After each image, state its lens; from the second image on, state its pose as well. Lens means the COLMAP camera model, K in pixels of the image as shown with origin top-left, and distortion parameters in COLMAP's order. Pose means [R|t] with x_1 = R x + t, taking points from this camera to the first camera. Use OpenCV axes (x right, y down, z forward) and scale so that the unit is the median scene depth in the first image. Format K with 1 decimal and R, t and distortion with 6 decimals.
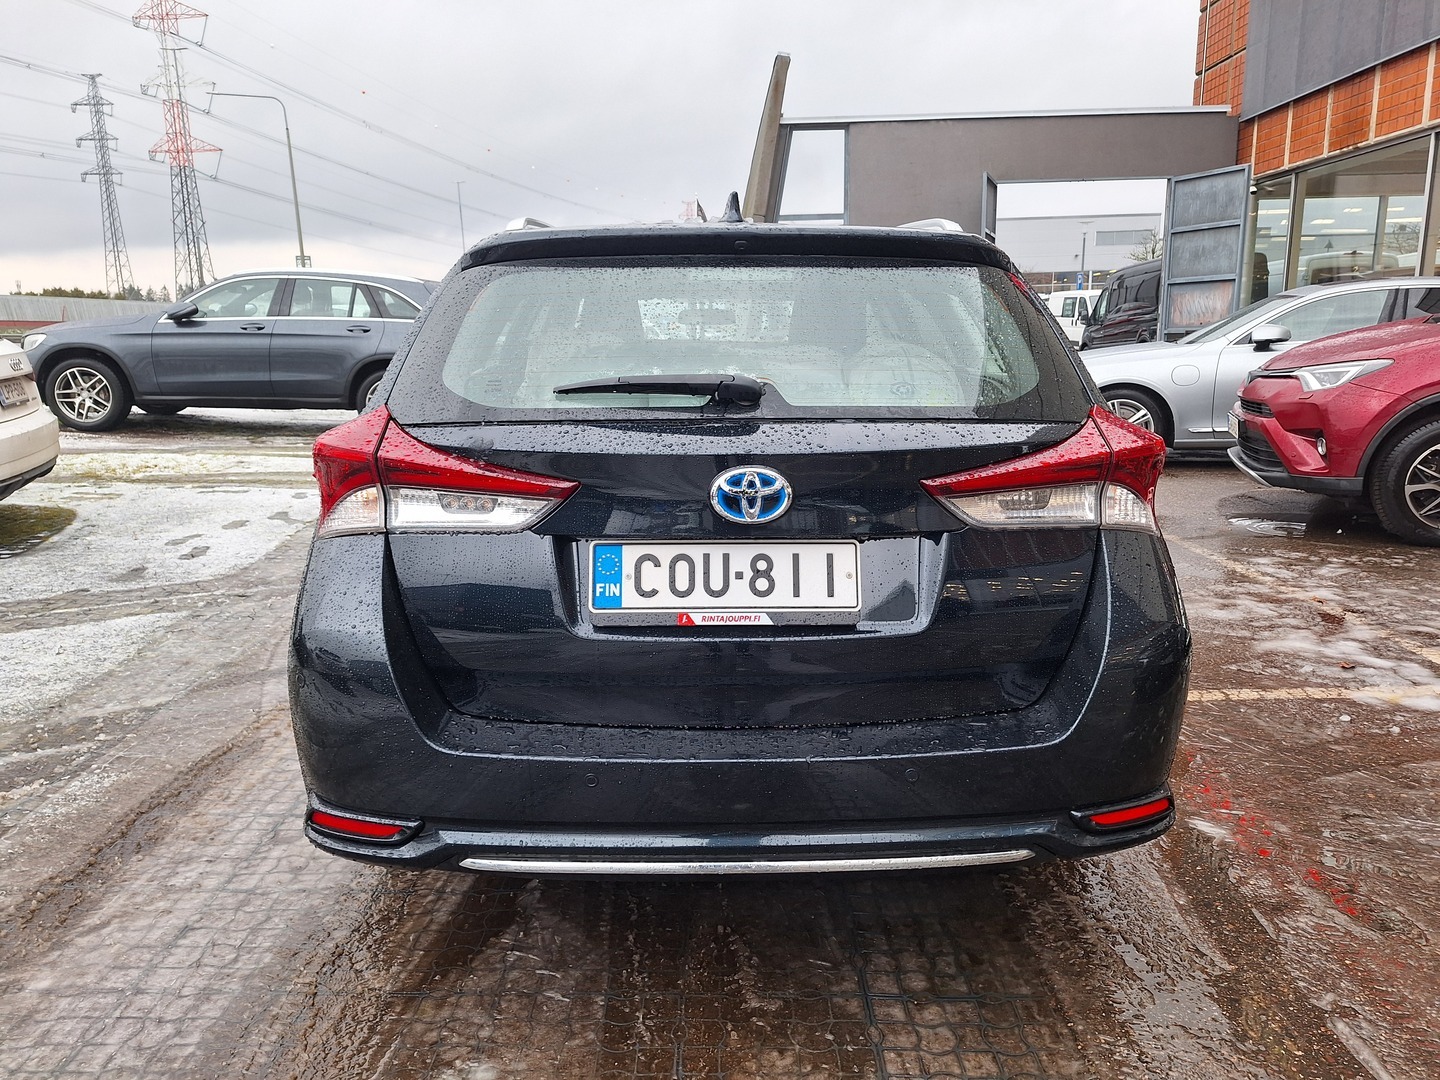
lens RADIAL K [[1037.6, 0, 725.8], [0, 1037.6, 521.0], [0, 0, 1]] dist [0.042840, -0.029461]
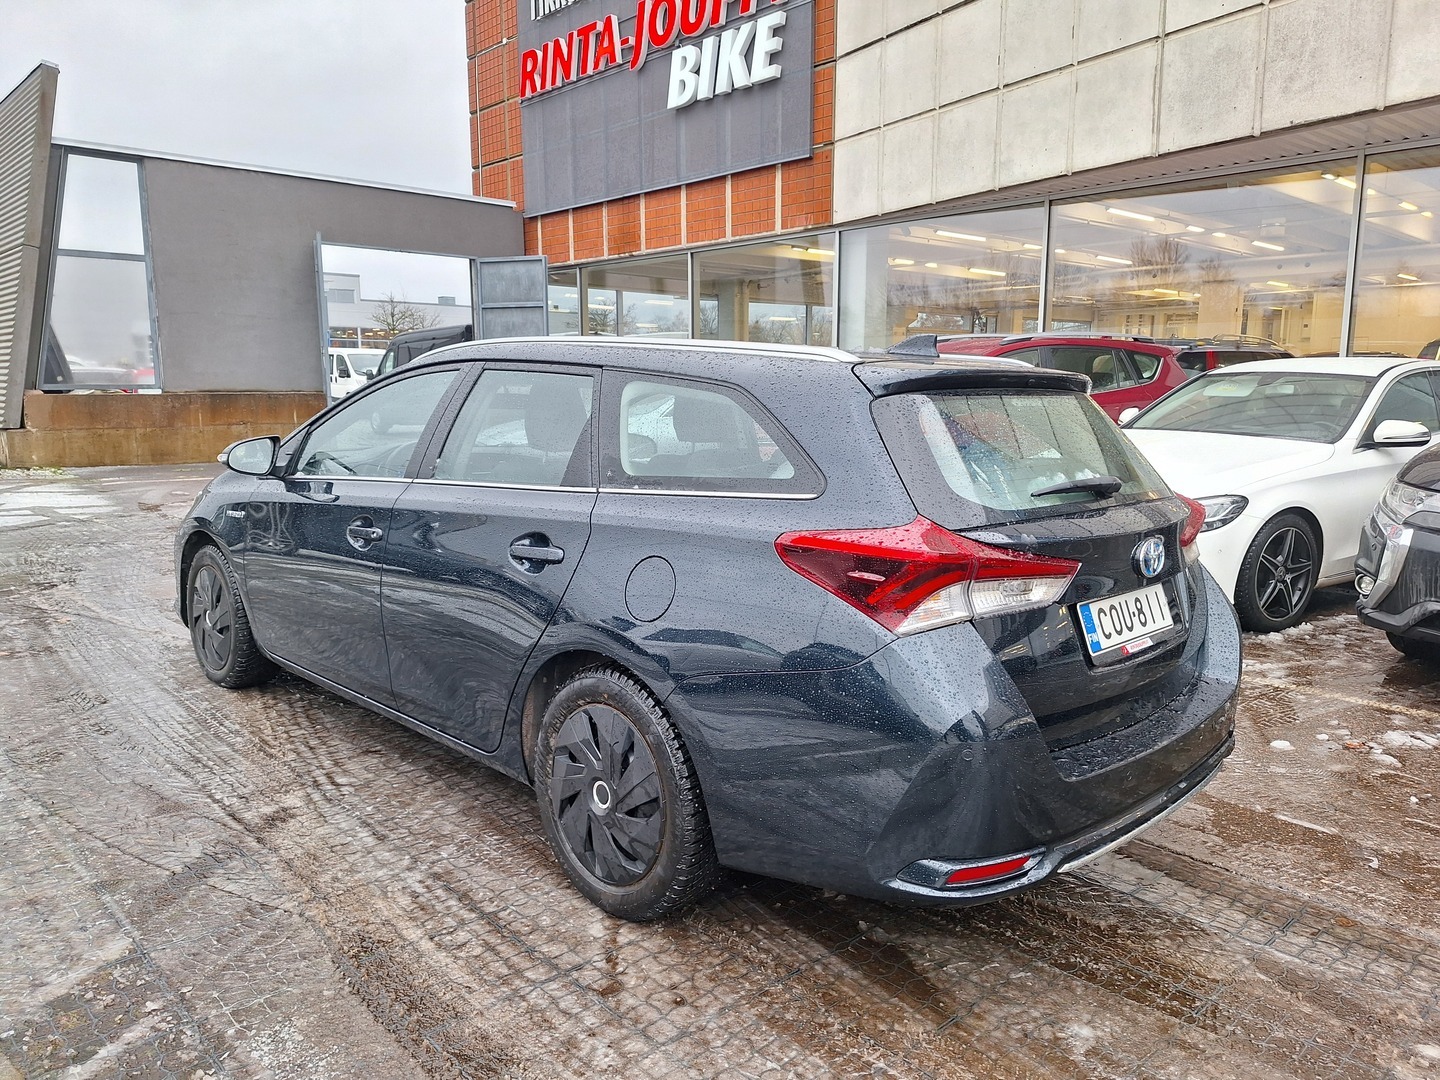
lens RADIAL K [[1037.6, 0, 725.8], [0, 1037.6, 521.0], [0, 0, 1]] dist [0.042840, -0.029461]
pose [[0.712568, -0.076287, 0.697443, -0.195775], [0.109778, 0.993950, -0.003440, -0.018813], [-0.692961, 0.079016, 0.716632, 0.047671]]
